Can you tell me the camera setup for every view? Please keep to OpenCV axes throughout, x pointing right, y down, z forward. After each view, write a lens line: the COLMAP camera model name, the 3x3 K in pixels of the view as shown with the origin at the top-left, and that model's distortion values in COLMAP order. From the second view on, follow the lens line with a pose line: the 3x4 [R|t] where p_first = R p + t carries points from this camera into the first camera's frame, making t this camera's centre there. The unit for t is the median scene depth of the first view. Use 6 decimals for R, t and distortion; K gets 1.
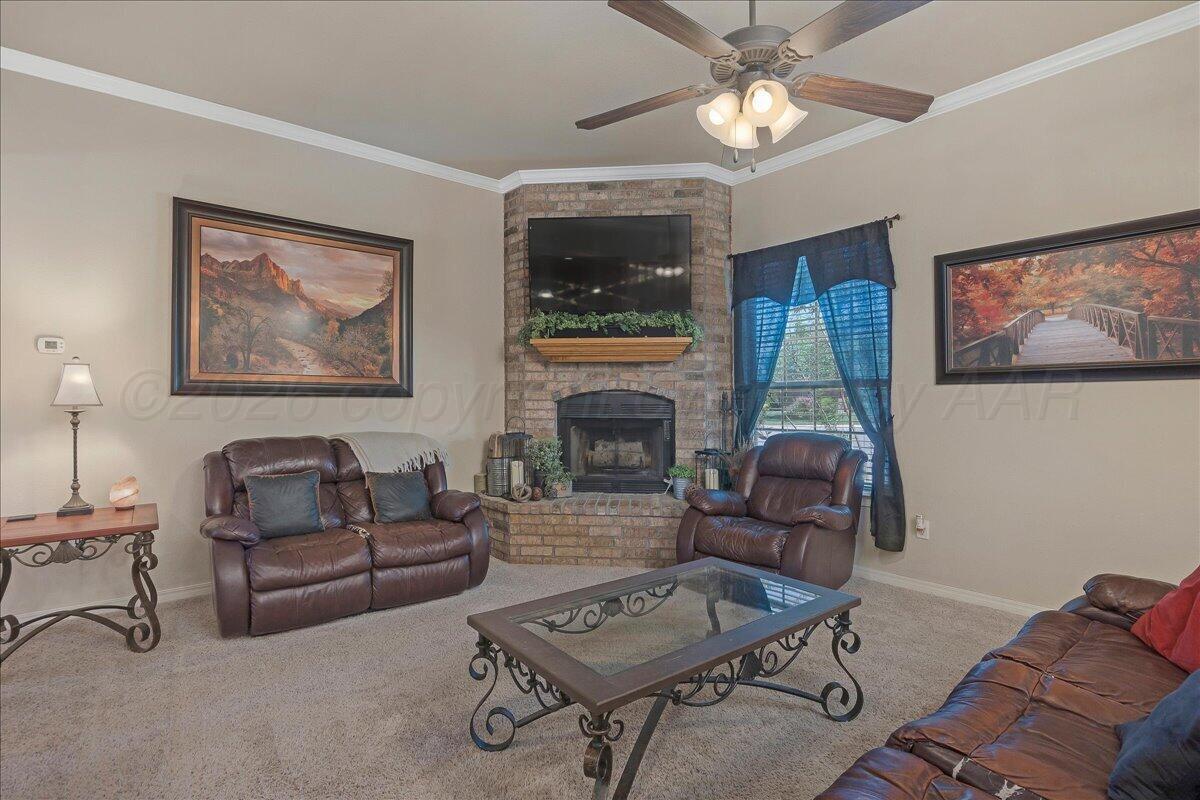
lens RADIAL K [[596.4, 0, 603.4], [0, 596.4, 397.1], [0, 0, 1]] dist [-0.003573, -0.000156]
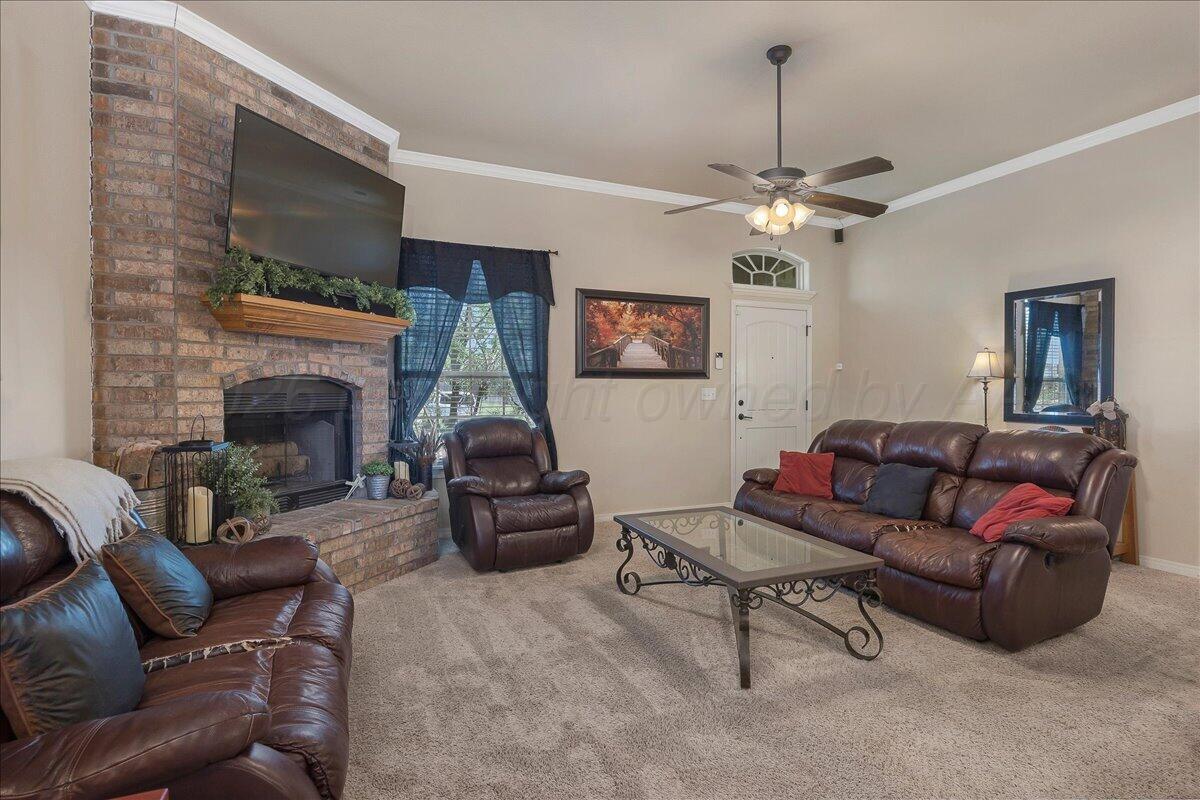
lens RADIAL K [[566.0, 0, 607.9], [0, 566.0, 400.6], [0, 0, 1]] dist [-0.018018, 0.000346]
pose [[0.274094, -0.018793, 0.961519, -0.696371], [-0.007700, 0.999734, 0.021735, 0.002796], [-0.961672, -0.013361, 0.273876, 0.524673]]
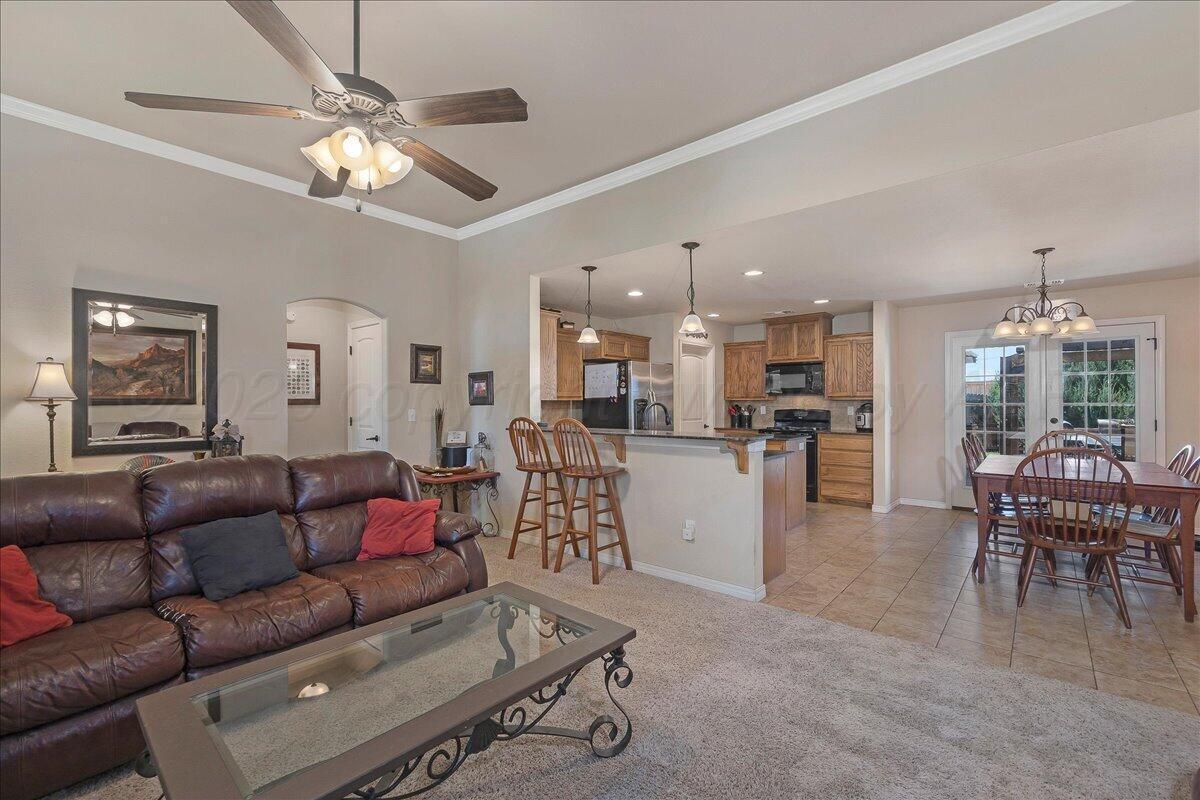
lens RADIAL K [[515.5, 0, 601.1], [0, 515.5, 404.3], [0, 0, 1]] dist [-0.001111, -0.000324]
pose [[-0.985071, 0.006762, -0.172018, -0.006032], [0.007773, 0.999956, -0.005206, -0.008158], [0.171975, -0.006466, -0.985080, 1.013317]]
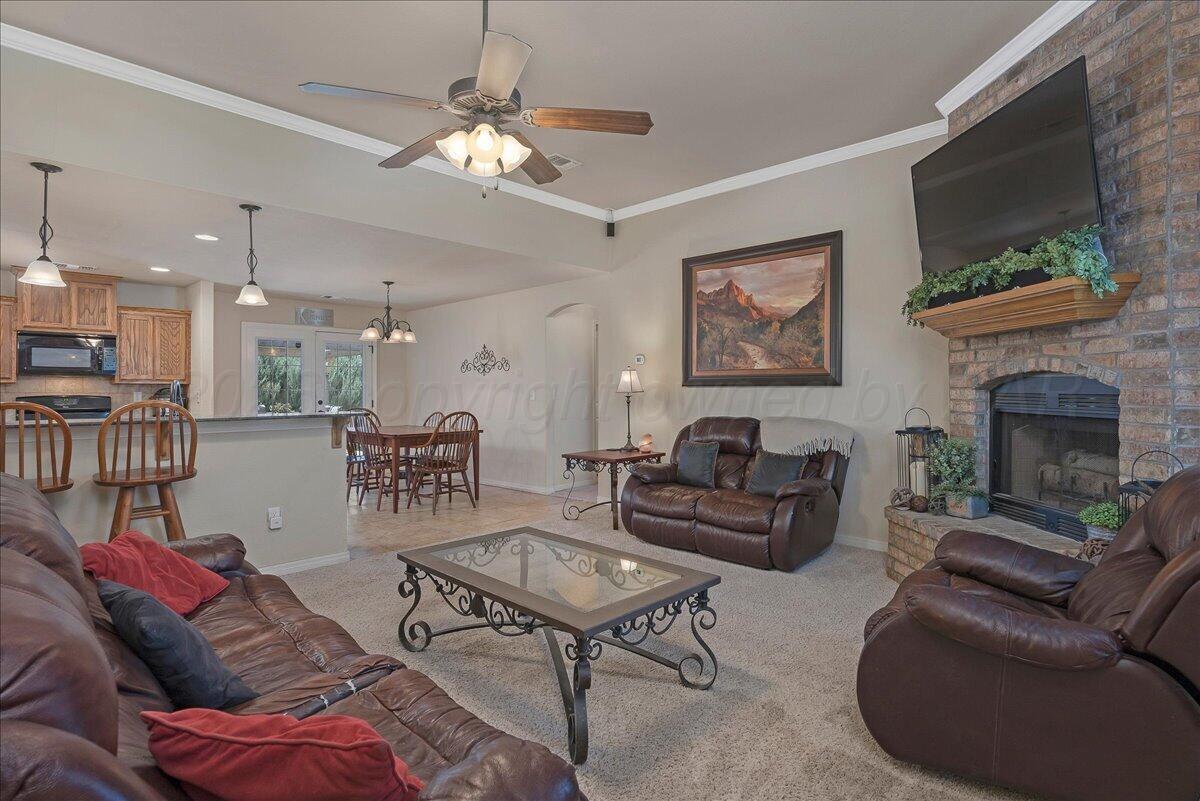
lens RADIAL K [[596.4, 0, 603.4], [0, 596.4, 397.6], [0, 0, 1]] dist [-0.003573, -0.000156]
pose [[0.125042, 0.011535, -0.992084, 0.744206], [0.009697, 0.999870, 0.012847, 0.003999], [0.992104, -0.011227, 0.124914, 0.551805]]
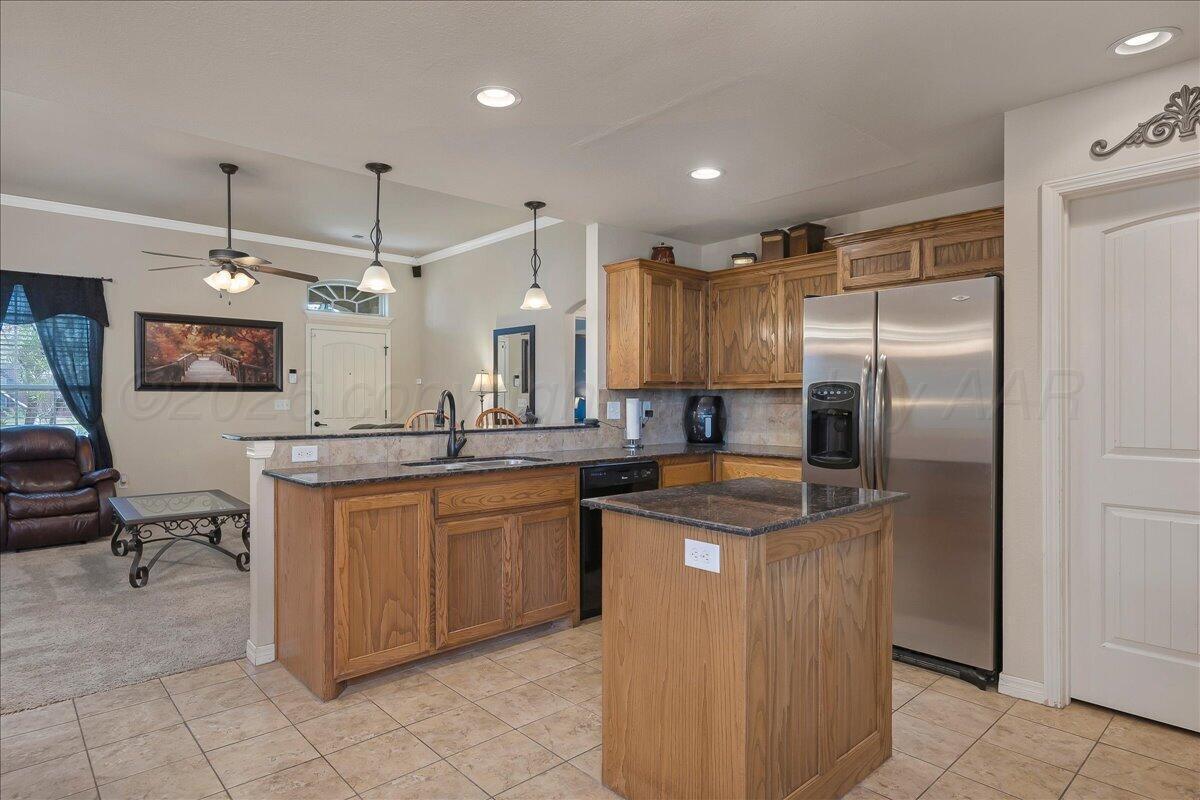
lens RADIAL K [[662.9, 0, 600.0], [0, 662.9, 400.0], [0, 0, 1]] dist [-0.006898, -0.000535]
pose [[-0.051029, 0.000232, 0.998697, -1.233049], [-0.008542, 0.999963, -0.000669, -0.005600], [-0.998661, -0.008565, -0.051025, -0.162106]]
